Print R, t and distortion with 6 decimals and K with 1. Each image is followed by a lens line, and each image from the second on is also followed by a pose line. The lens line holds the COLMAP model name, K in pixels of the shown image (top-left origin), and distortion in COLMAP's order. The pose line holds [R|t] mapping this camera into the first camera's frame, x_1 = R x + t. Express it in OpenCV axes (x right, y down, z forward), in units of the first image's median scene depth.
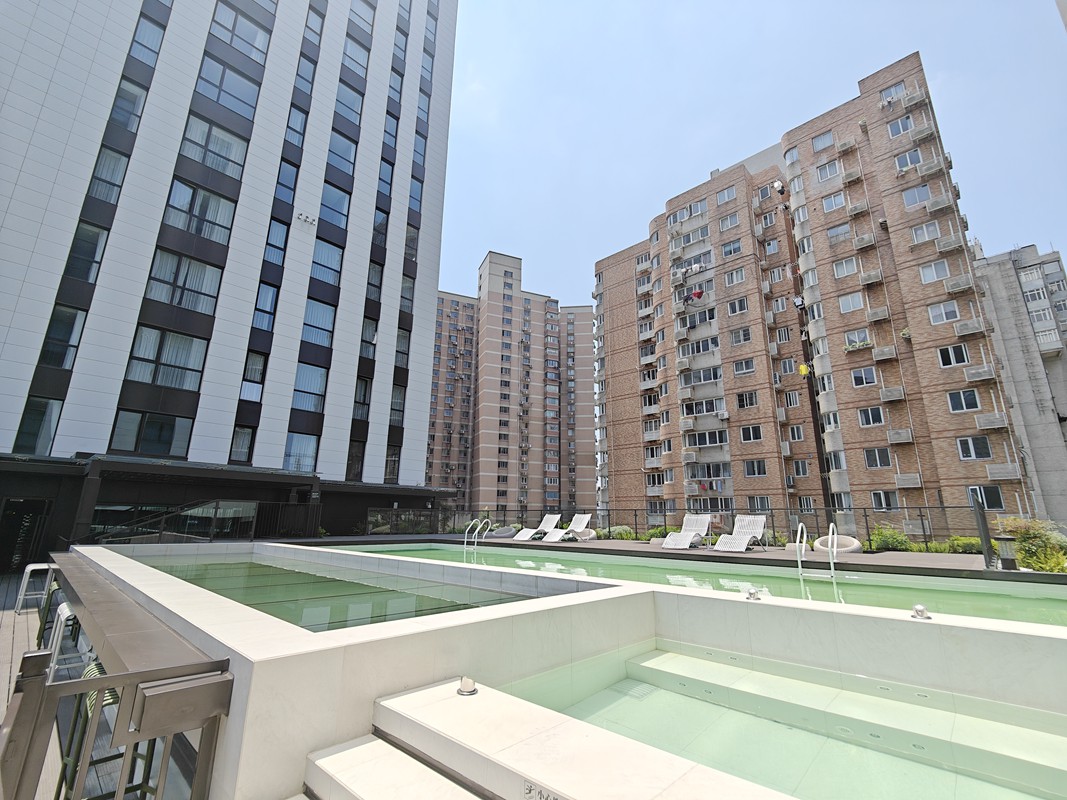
lens RADIAL K [[467.2, 0, 537.6], [0, 467.2, 400.3], [0, 0, 1]] dist [0.009347, -0.006684]
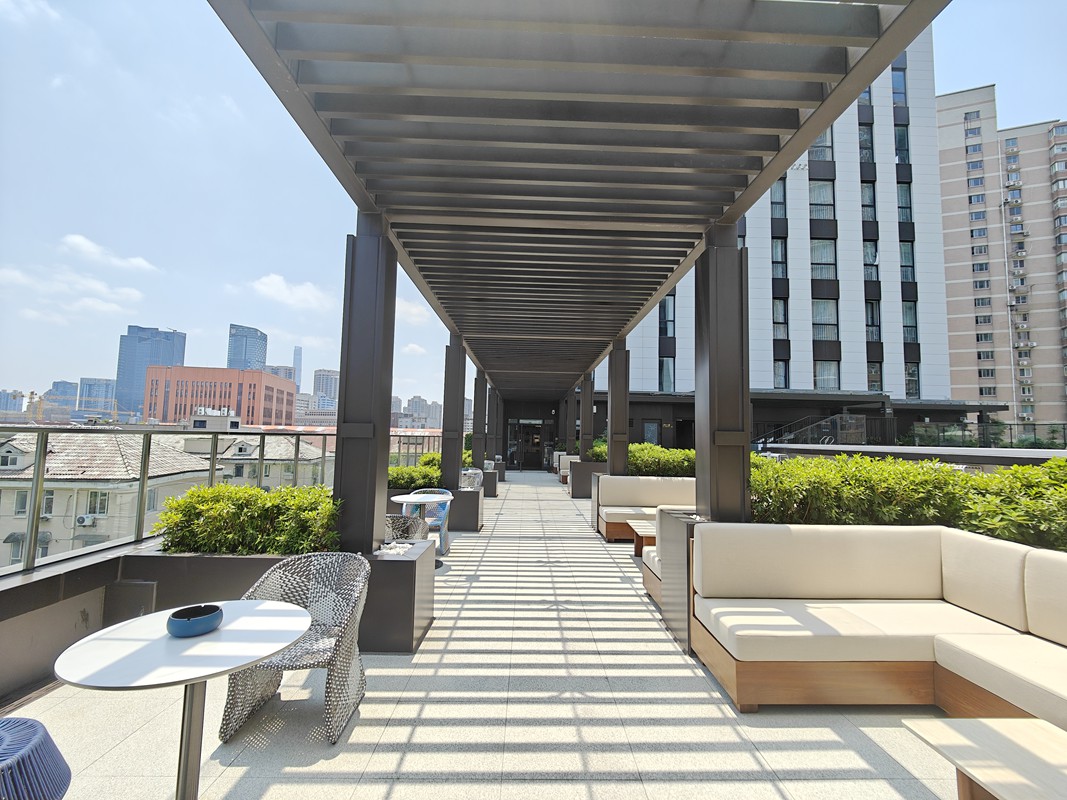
lens RADIAL K [[467.2, 0, 539.6], [0, 467.2, 405.0], [0, 0, 1]] dist [0.009347, -0.006684]
pose [[0.700931, -0.050625, -0.711430, -0.099490], [0.170155, 0.980545, 0.097869, -0.030342], [0.692635, -0.189653, 0.695909, -0.168016]]
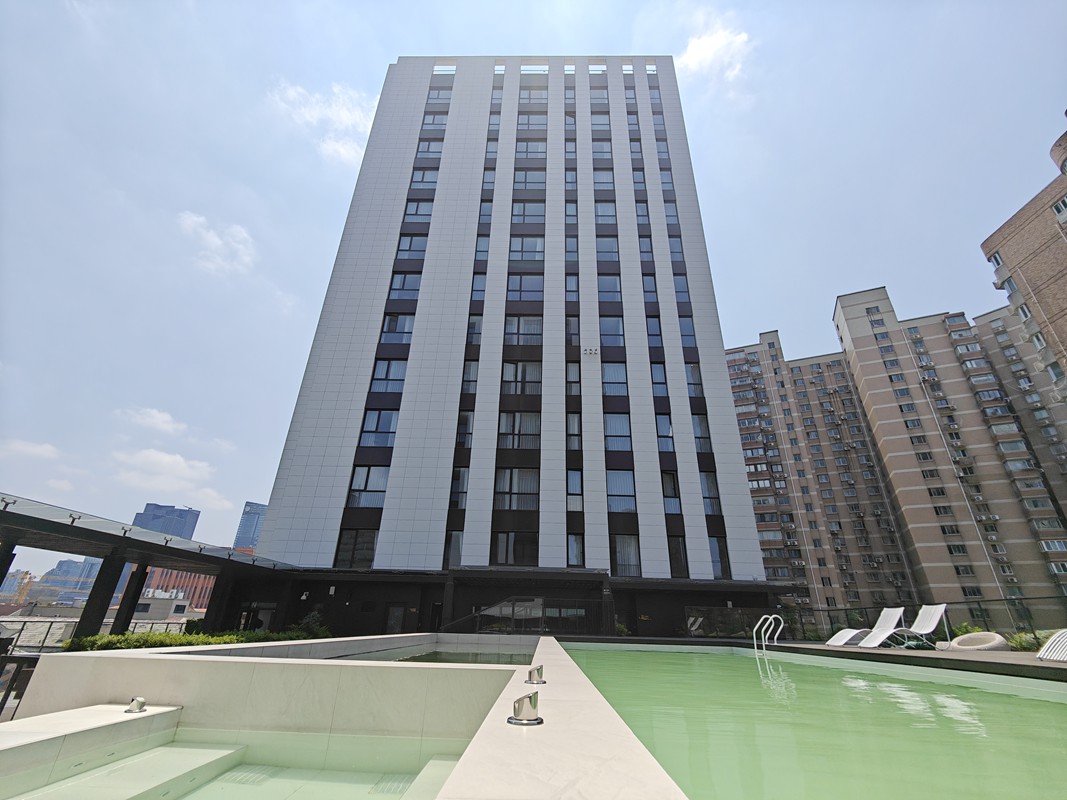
lens RADIAL K [[467.2, 0, 543.9], [0, 467.2, 401.6], [0, 0, 1]] dist [0.009347, -0.006684]
pose [[0.678529, -0.316451, -0.662916, 0.103496], [0.172533, 0.945860, -0.274921, 0.024939], [0.714025, 0.072167, 0.696391, 0.055669]]
